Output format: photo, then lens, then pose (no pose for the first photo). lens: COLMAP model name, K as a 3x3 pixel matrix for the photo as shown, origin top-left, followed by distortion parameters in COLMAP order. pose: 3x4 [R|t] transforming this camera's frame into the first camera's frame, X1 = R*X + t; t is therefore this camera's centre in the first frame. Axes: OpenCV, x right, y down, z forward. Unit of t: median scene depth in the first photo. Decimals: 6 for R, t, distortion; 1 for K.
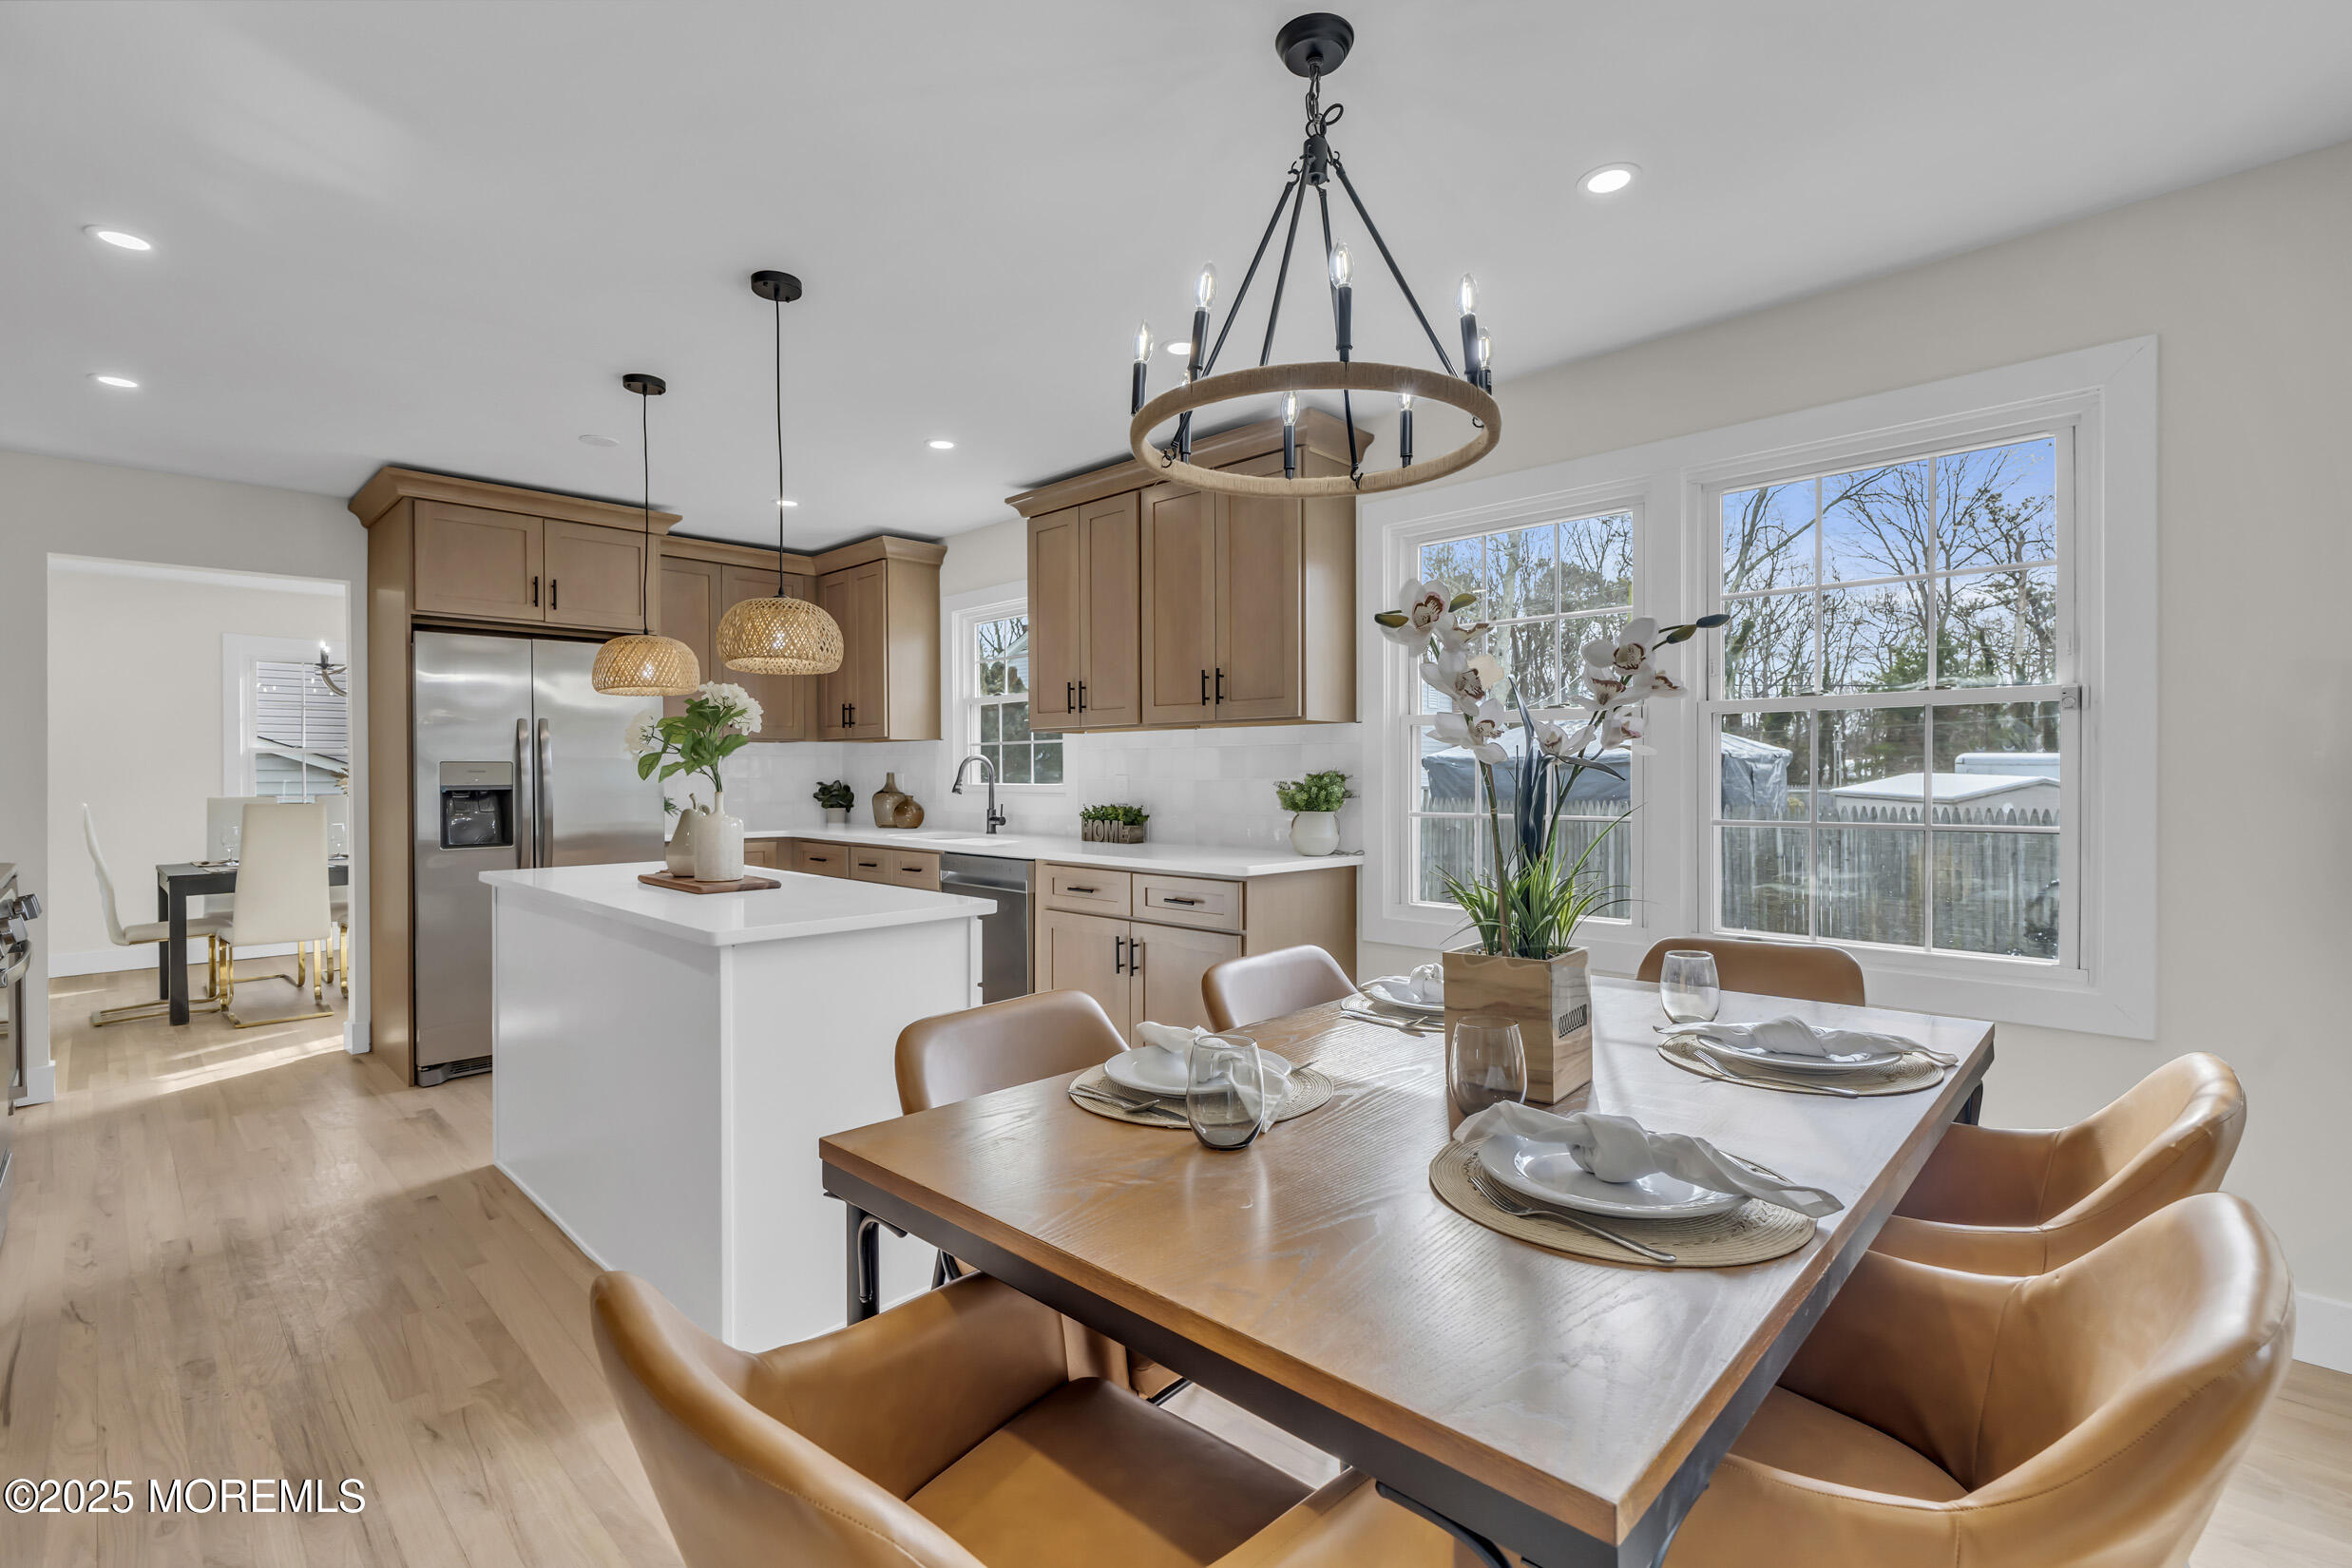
lens RADIAL K [[1057.3, 0, 1189.2], [0, 1057.3, 787.7], [0, 0, 1]] dist [-0.004137, -0.000568]
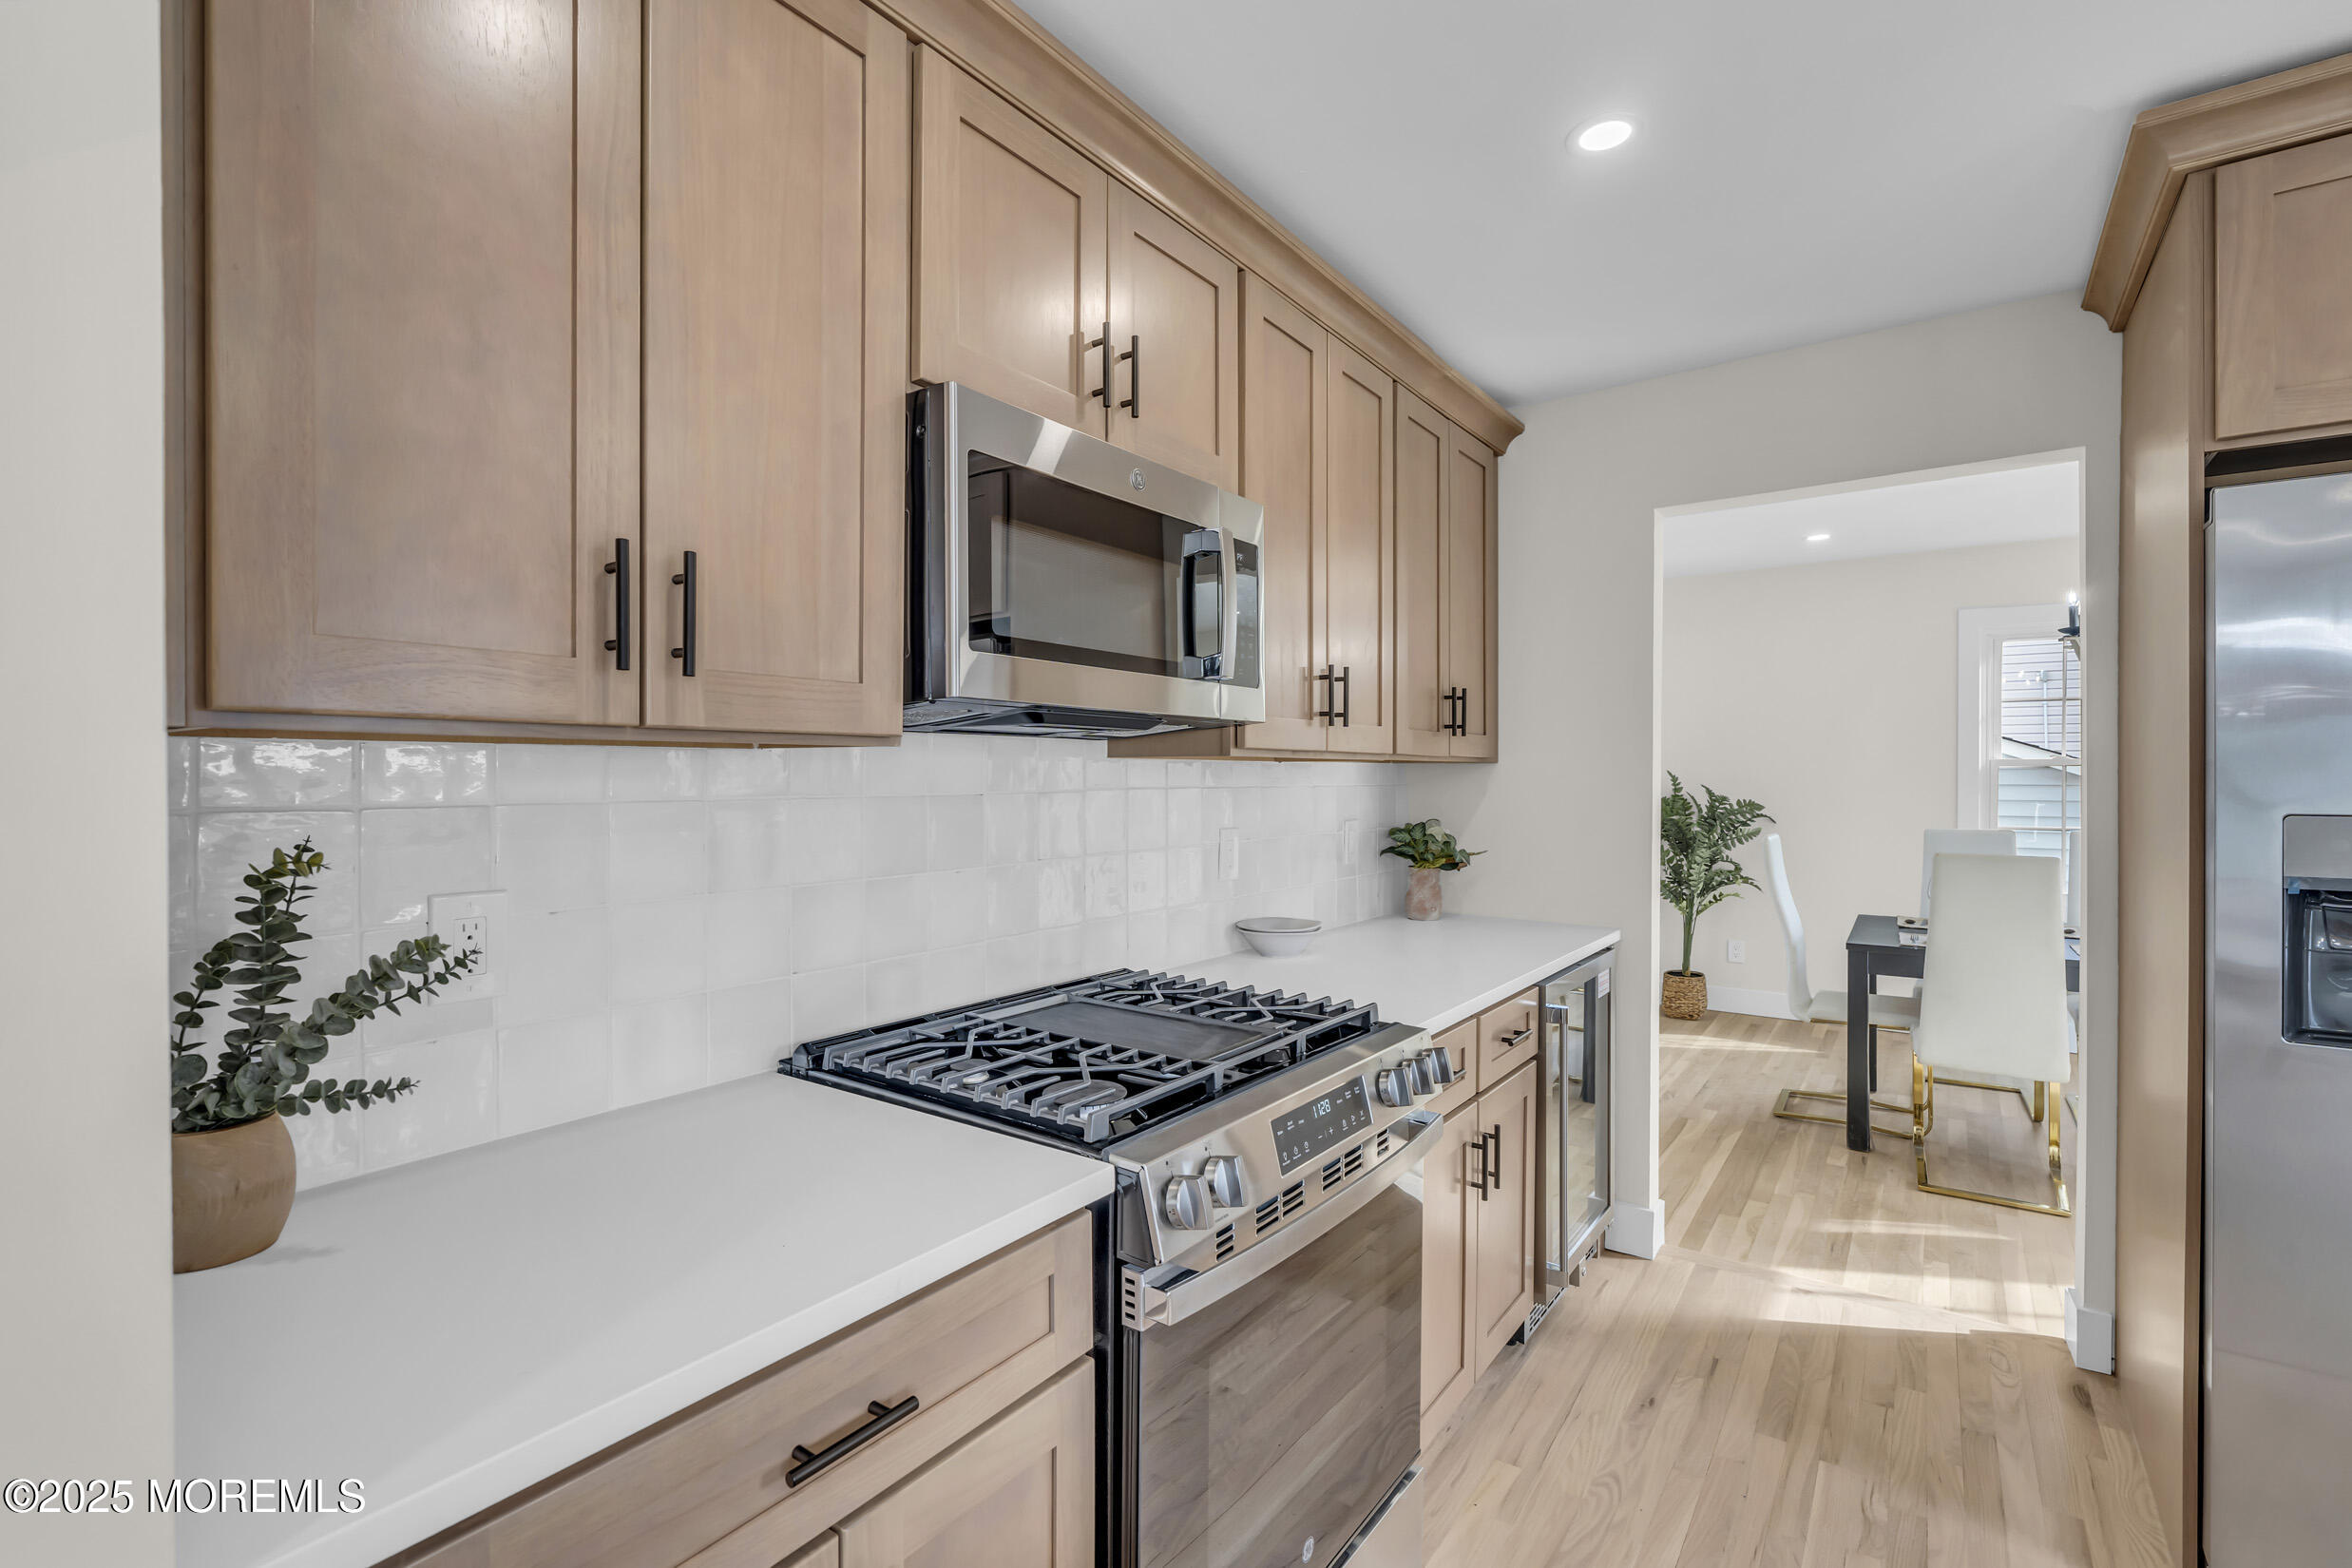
lens RADIAL K [[1057.3, 0, 1188.4], [0, 1057.3, 789.8], [0, 0, 1]] dist [-0.004137, -0.000568]
pose [[0.144337, 0.008199, -0.989495, -0.308058], [-0.004797, 0.999960, 0.007586, -0.025373], [0.989517, 0.003651, 0.144371, 0.436156]]
